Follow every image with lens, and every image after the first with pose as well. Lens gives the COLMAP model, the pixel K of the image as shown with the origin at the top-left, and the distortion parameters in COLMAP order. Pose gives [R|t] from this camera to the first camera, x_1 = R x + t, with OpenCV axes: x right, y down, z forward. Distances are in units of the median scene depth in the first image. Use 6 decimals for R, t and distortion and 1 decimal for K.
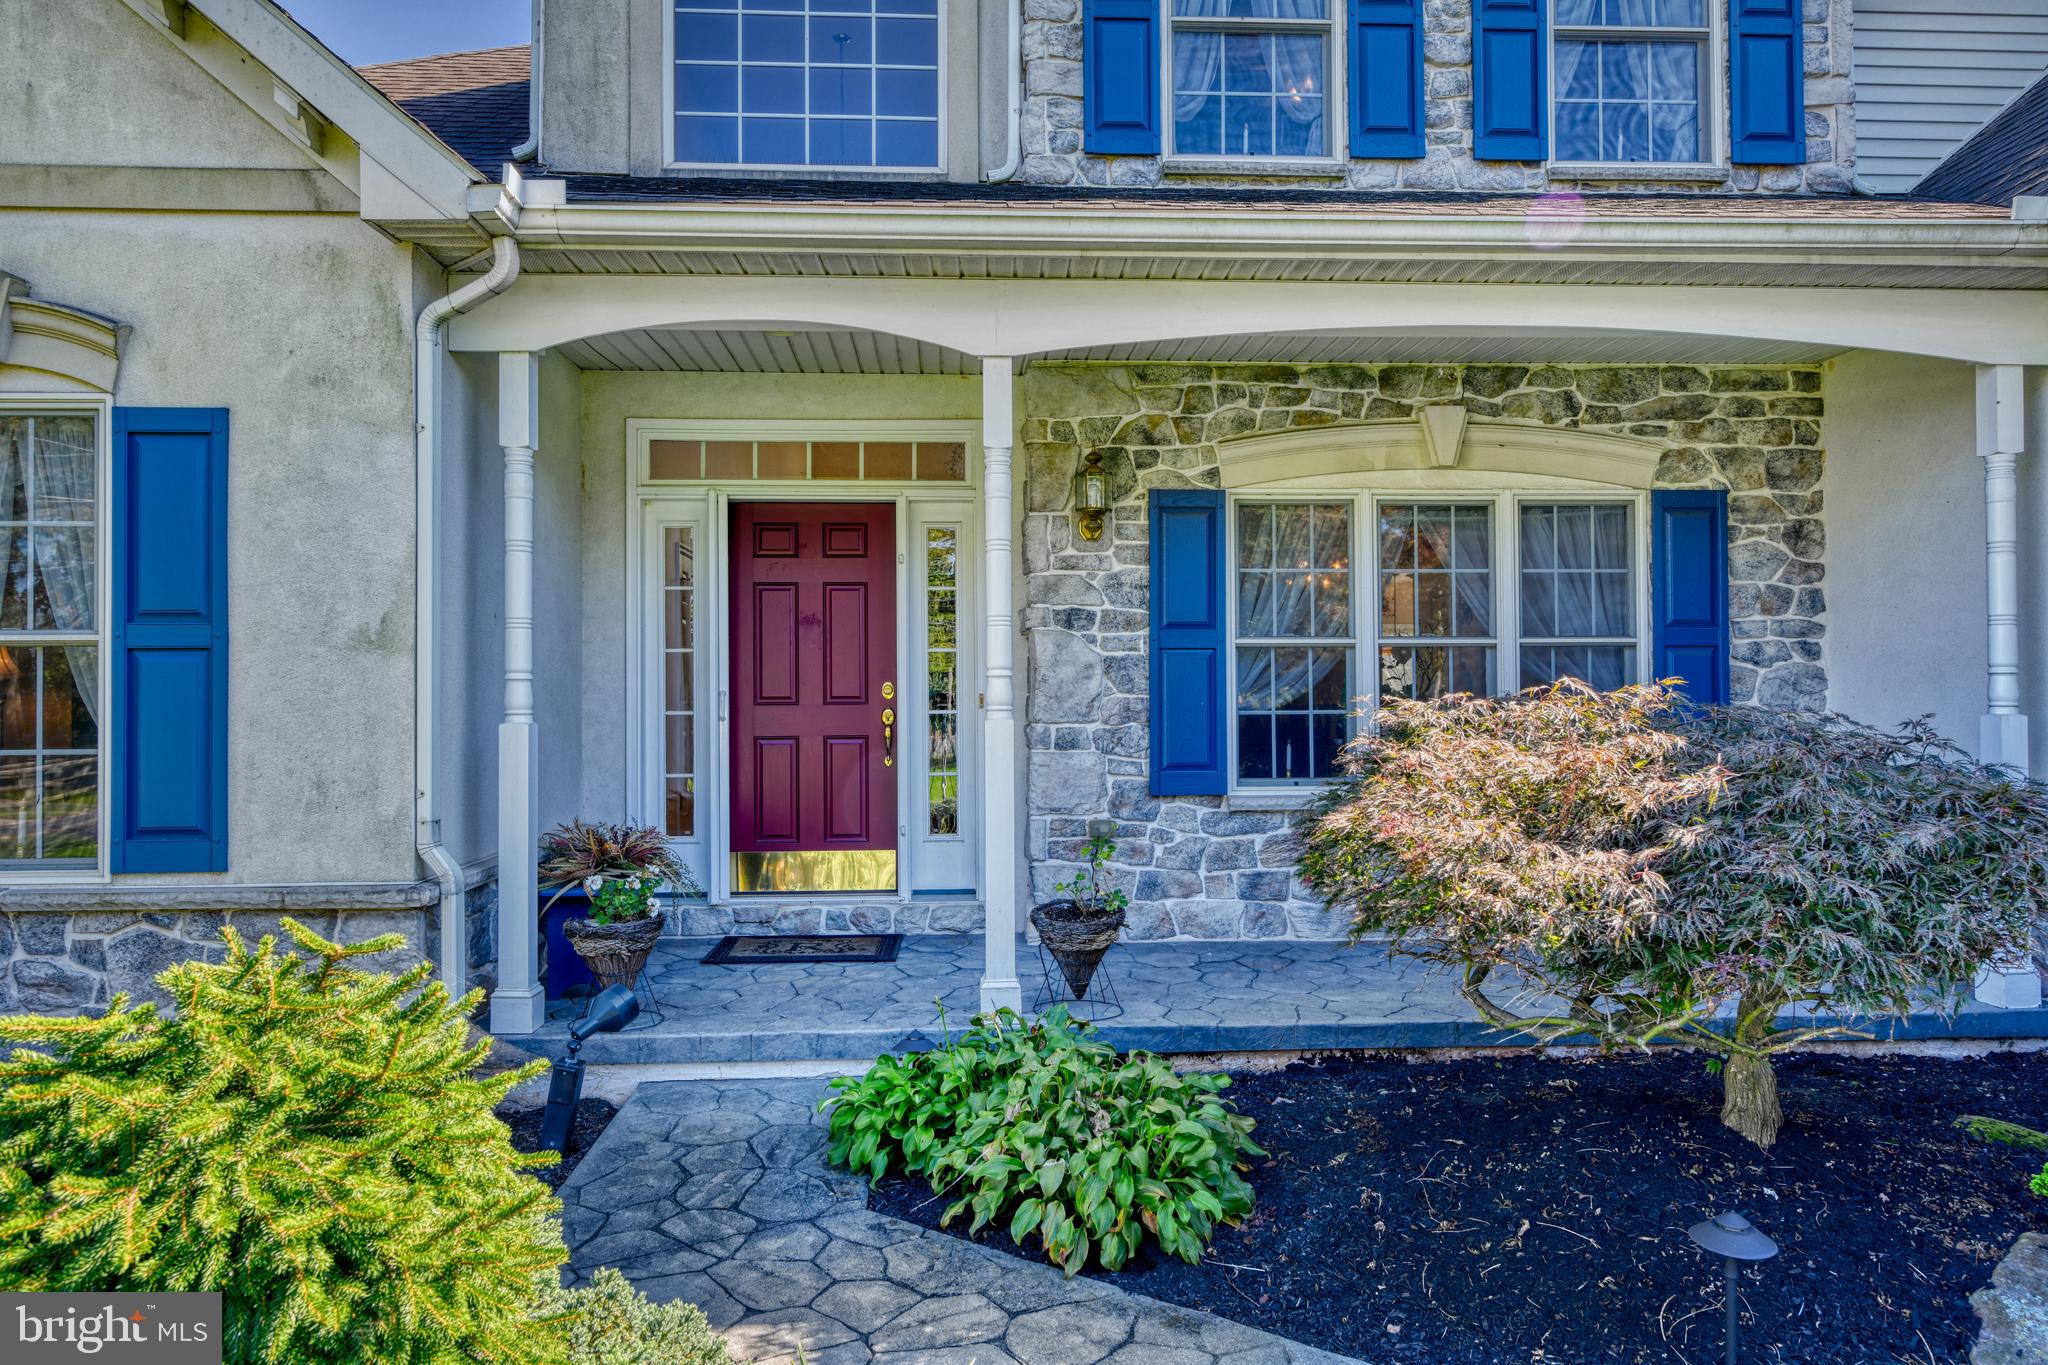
lens RADIAL K [[1412.7, 0, 1024.6], [0, 1412.7, 684.5], [0, 0, 1]] dist [0.004523, 0.000505]
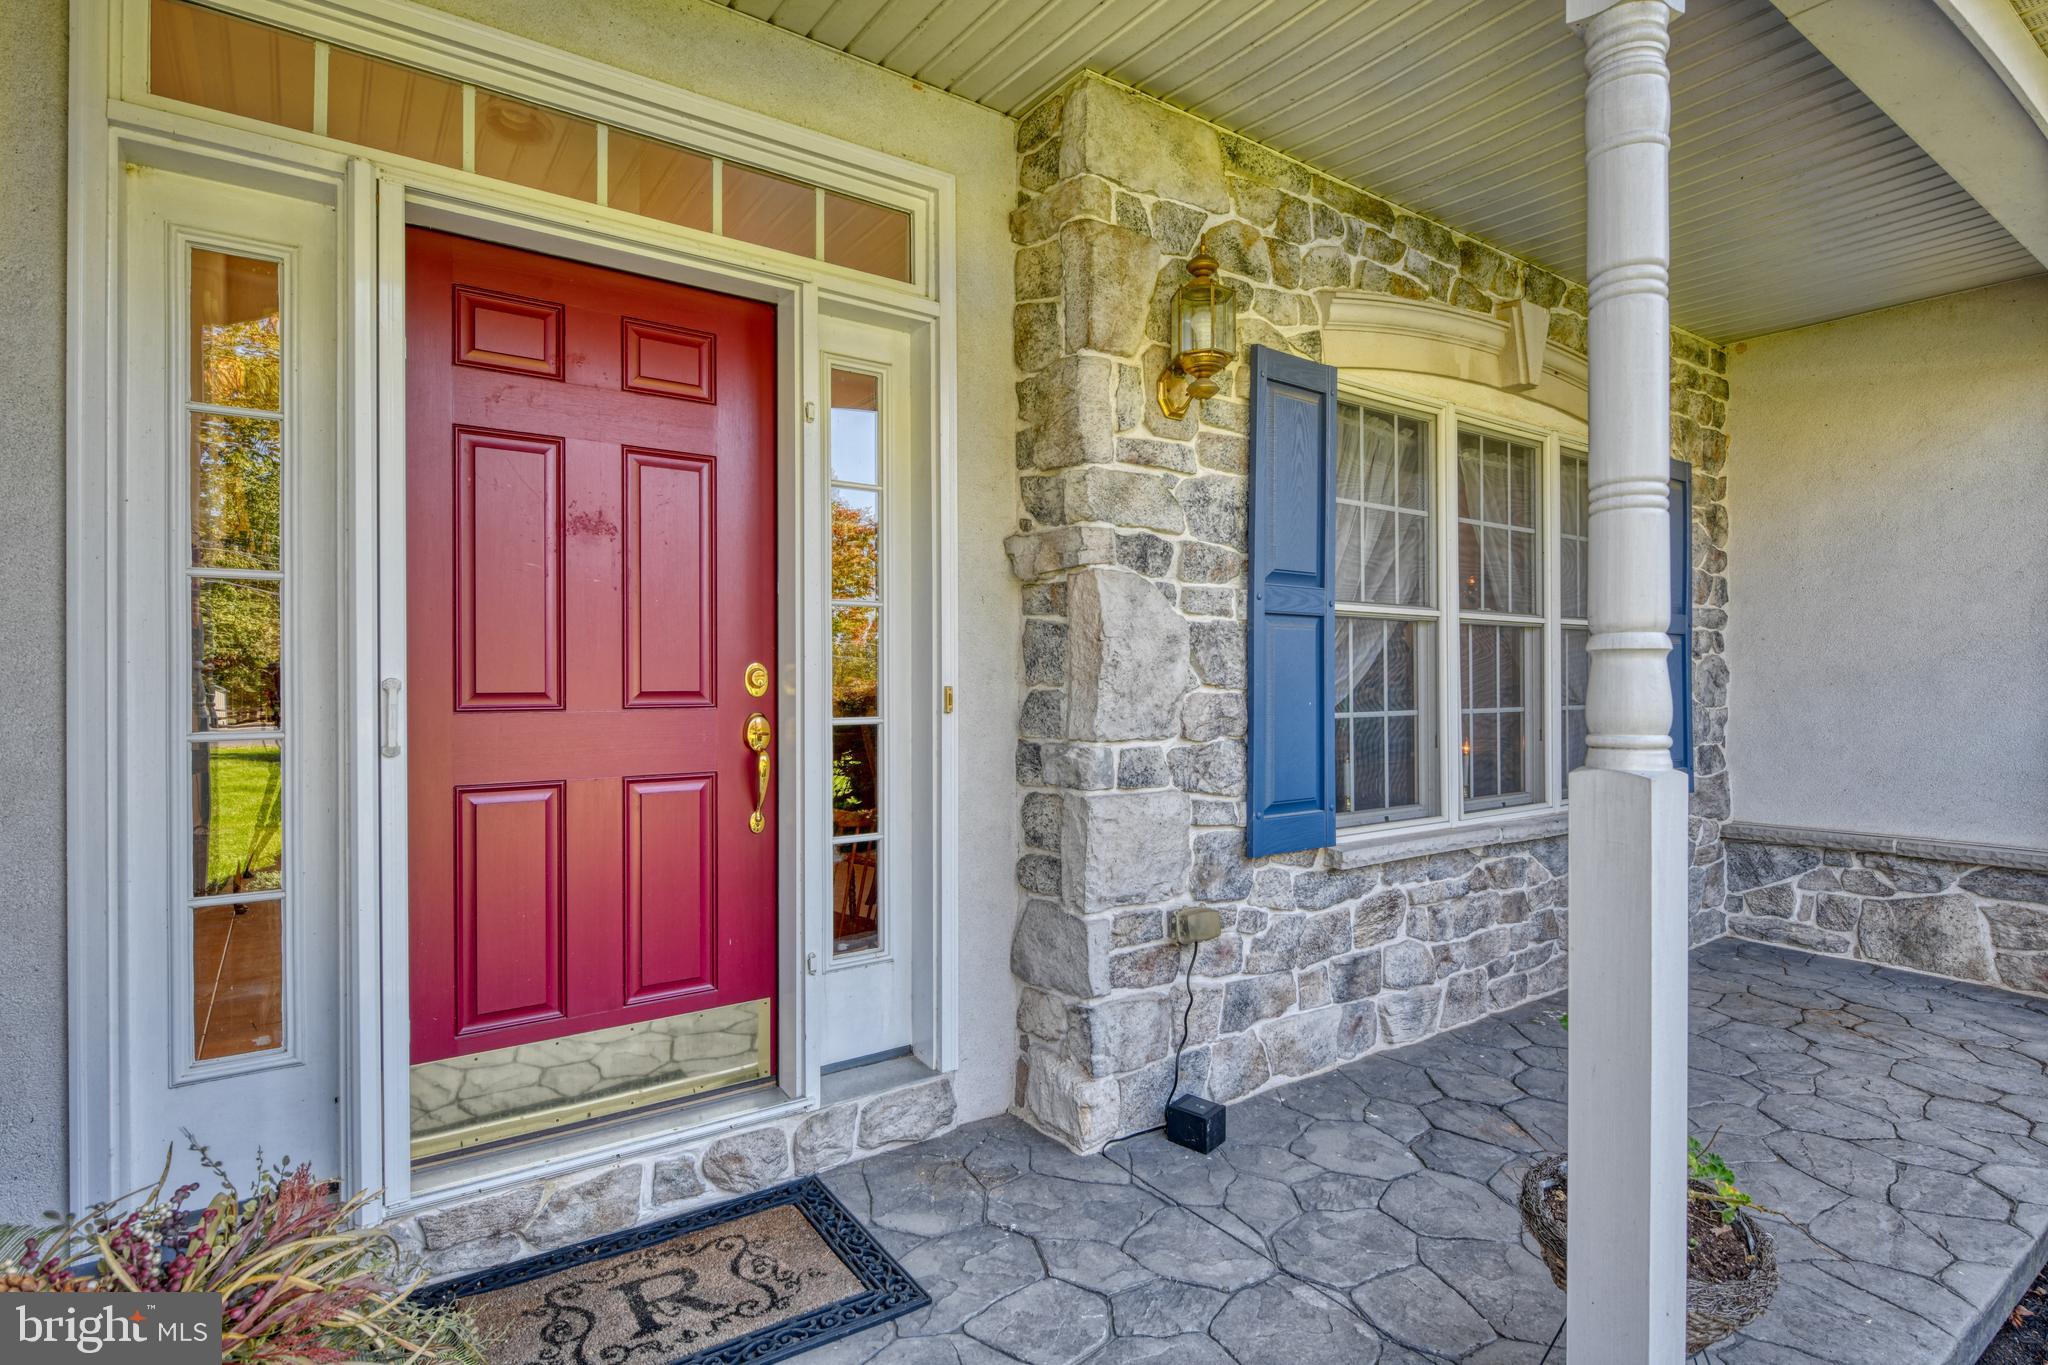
lens RADIAL K [[1045.3, 0, 1026.0], [0, 1045.3, 681.2], [0, 0, 1]] dist [-0.004826, -0.001026]
pose [[0.835818, 0.002824, 0.549000, -0.231722], [-0.010460, 0.999887, 0.010781, -0.000092], [-0.548908, -0.014753, 0.835753, 0.678109]]
